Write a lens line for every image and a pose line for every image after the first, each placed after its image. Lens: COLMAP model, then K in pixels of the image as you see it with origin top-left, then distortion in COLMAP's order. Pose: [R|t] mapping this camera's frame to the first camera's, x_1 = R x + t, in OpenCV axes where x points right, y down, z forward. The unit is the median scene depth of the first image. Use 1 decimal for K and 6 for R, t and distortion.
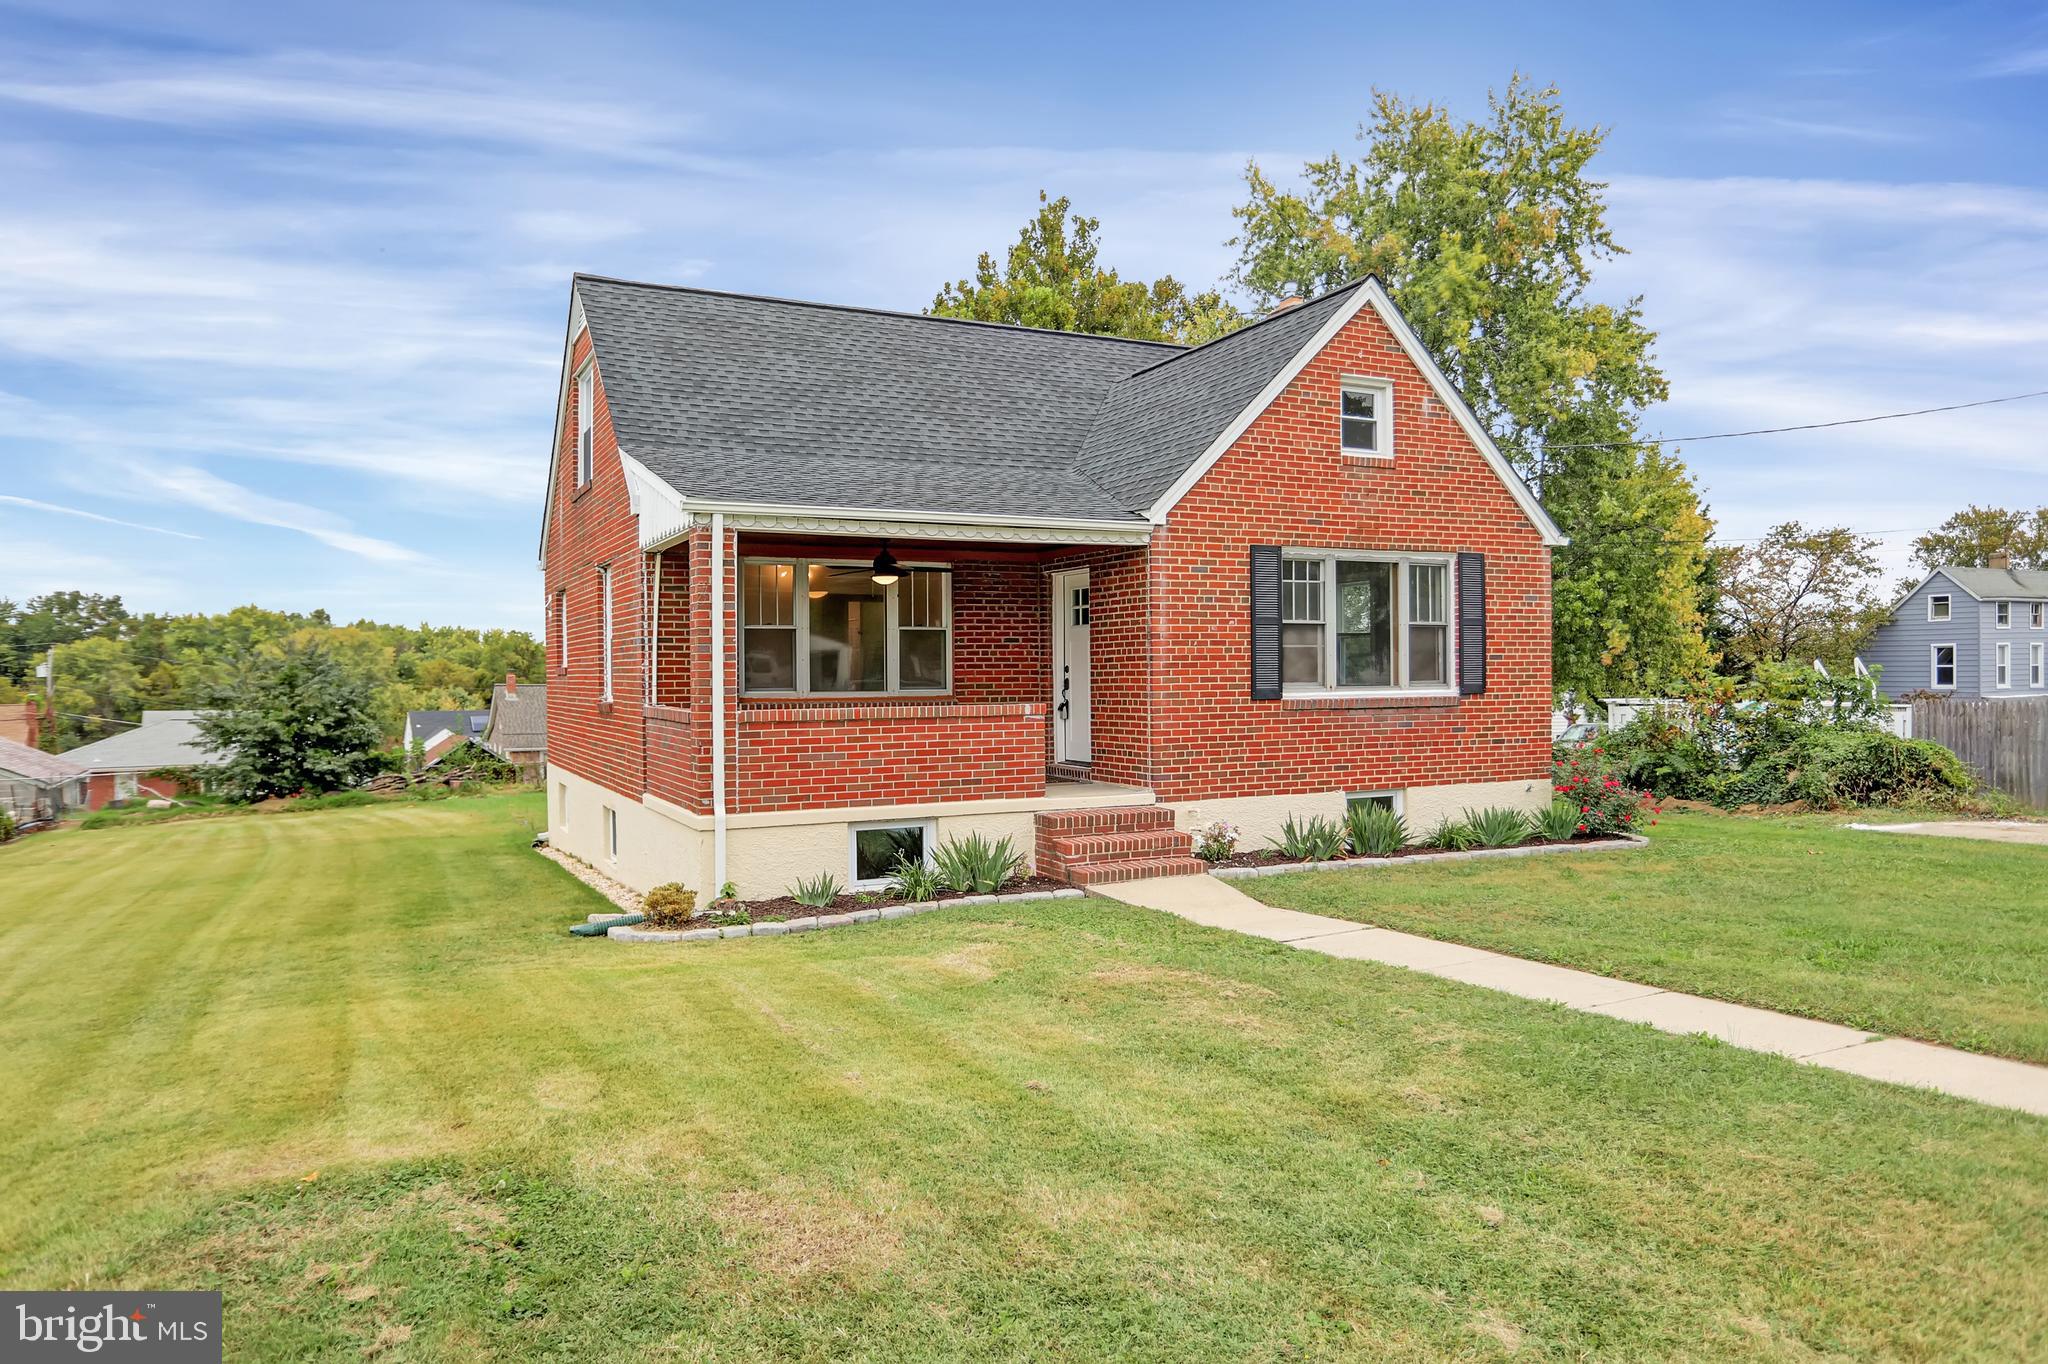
lens RADIAL K [[1380.8, 0, 991.9], [0, 1380.8, 669.8], [0, 0, 1]] dist [-0.073556, 0.084272]
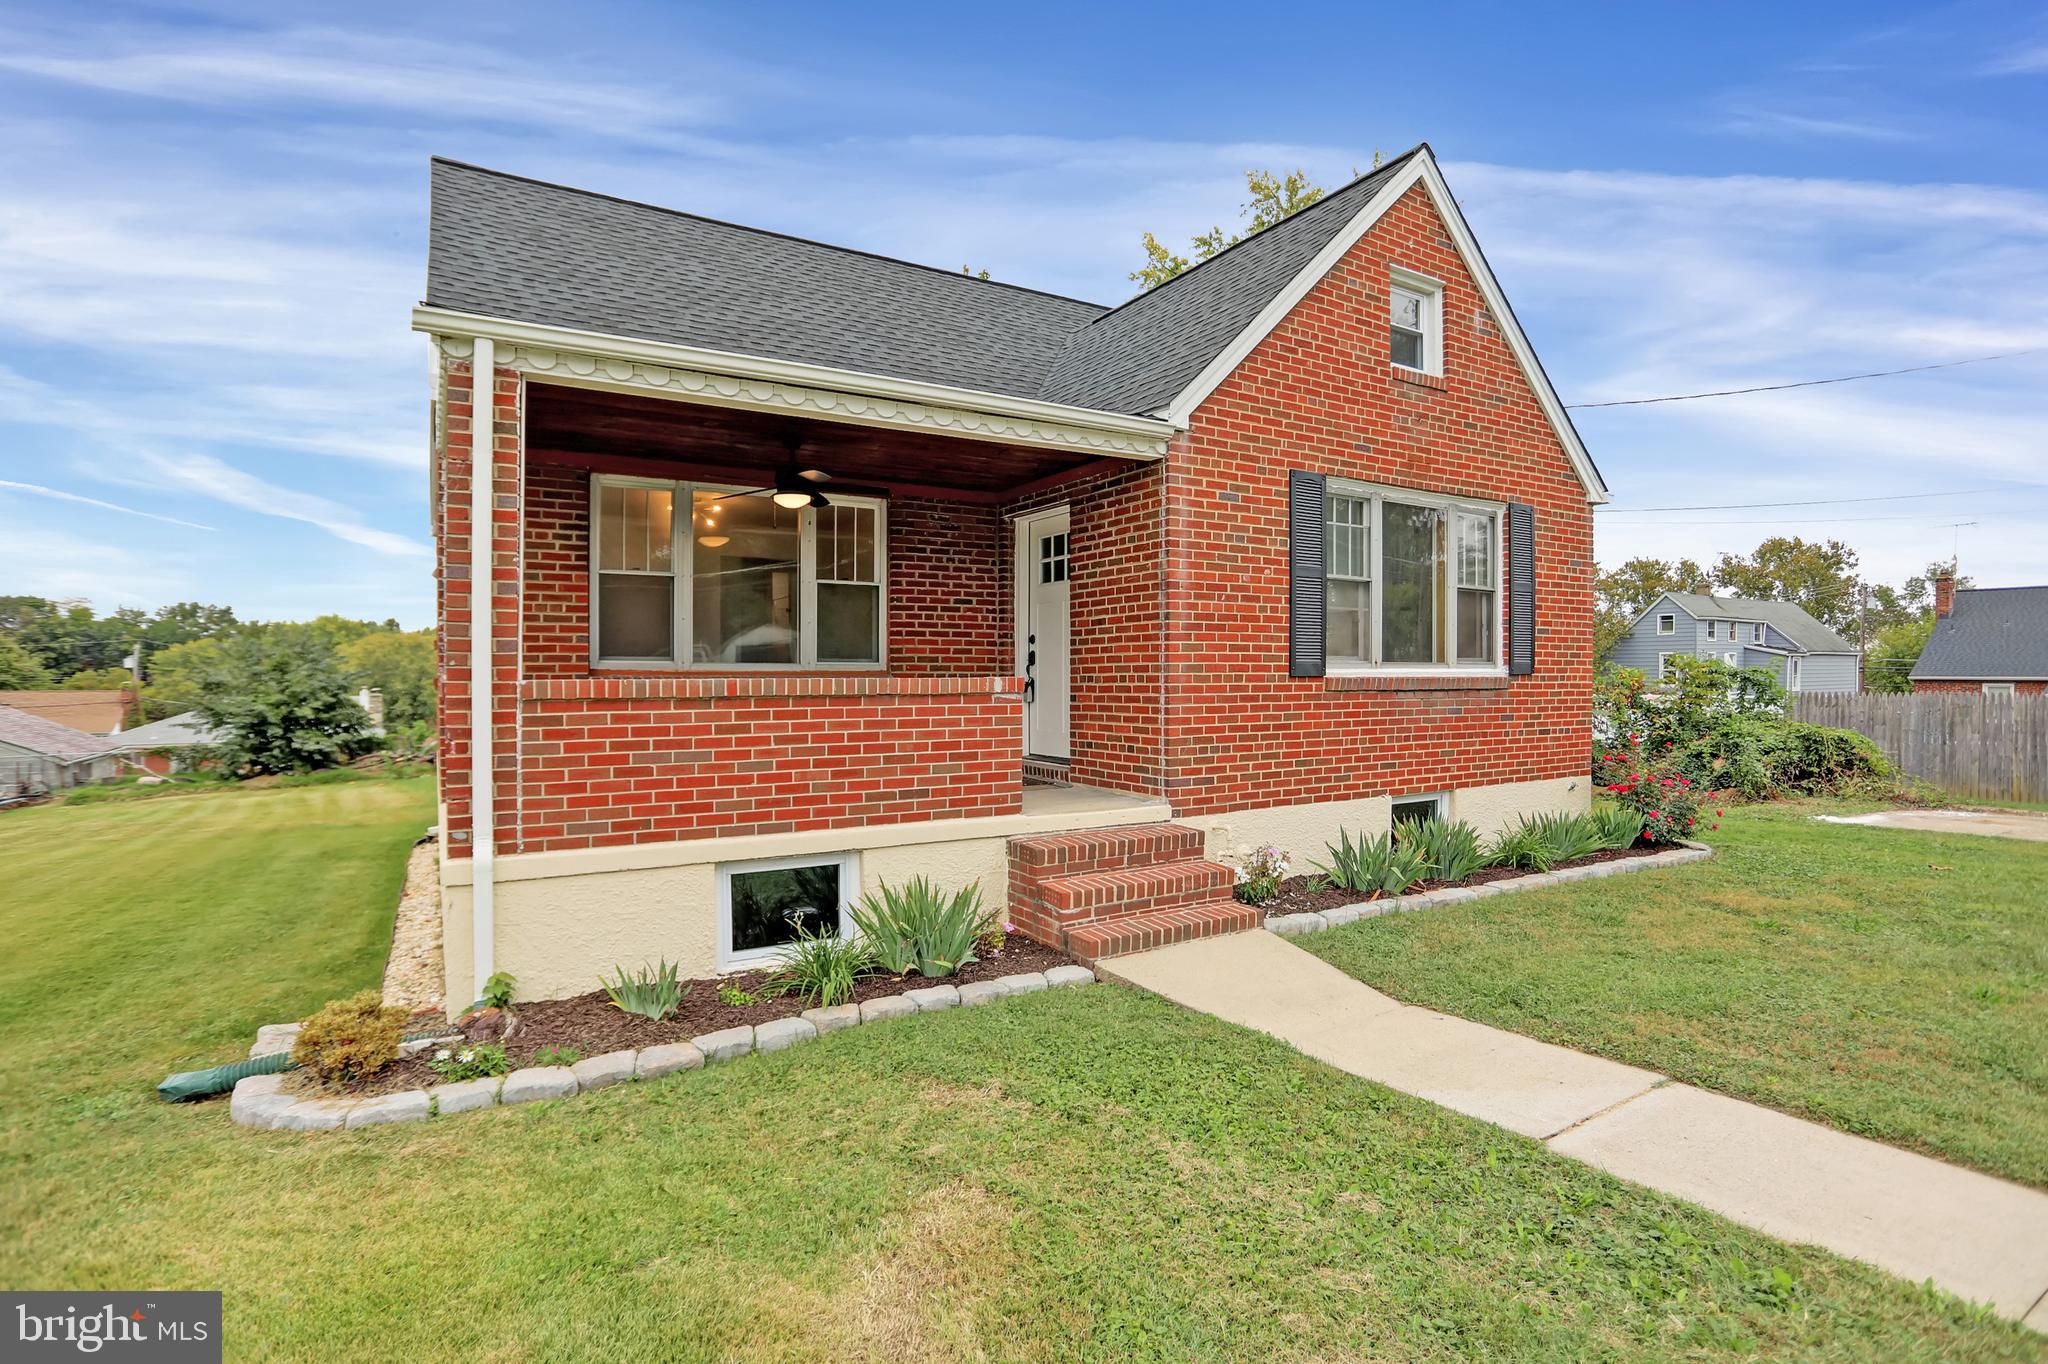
lens RADIAL K [[1017.7, 0, 1012.8], [0, 1017.7, 682.5], [0, 0, 1]] dist [-0.090562, 0.051183]
pose [[0.995692, 0.007771, 0.092394, -0.011899], [-0.008691, 0.999917, 0.009562, 0.021050], [-0.092312, -0.010323, 0.995677, 0.468417]]
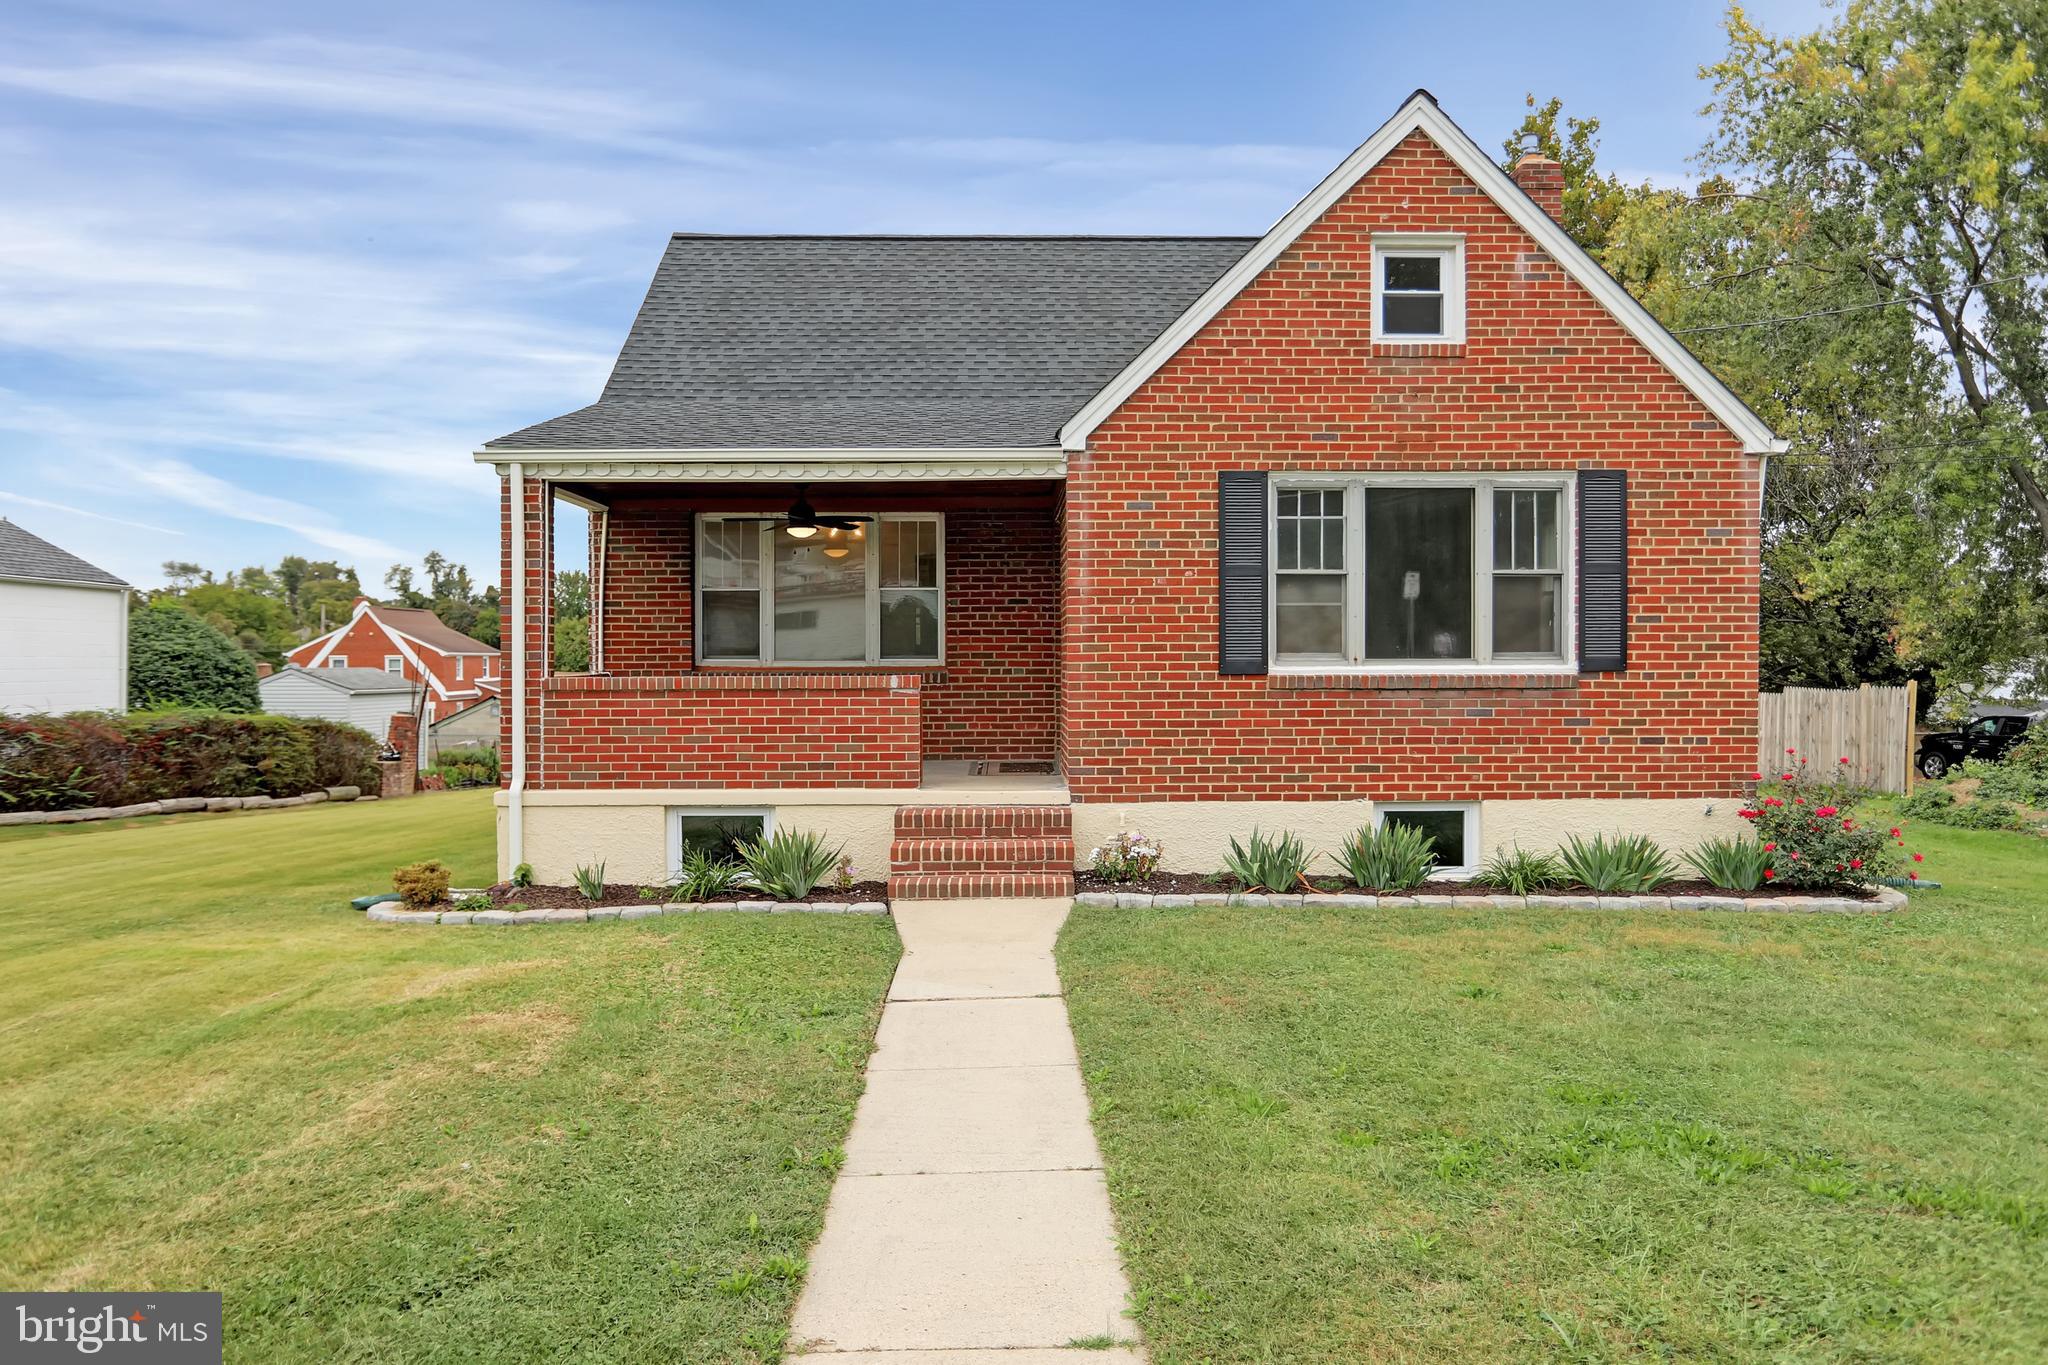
lens RADIAL K [[1380.8, 0, 991.9], [0, 1380.8, 670.3], [0, 0, 1]] dist [-0.073556, 0.084272]
pose [[0.902630, 0.011226, -0.430270, 0.404057], [-0.003753, 0.999827, 0.018214, 0.005963], [0.430401, -0.014826, 0.902516, 0.257485]]
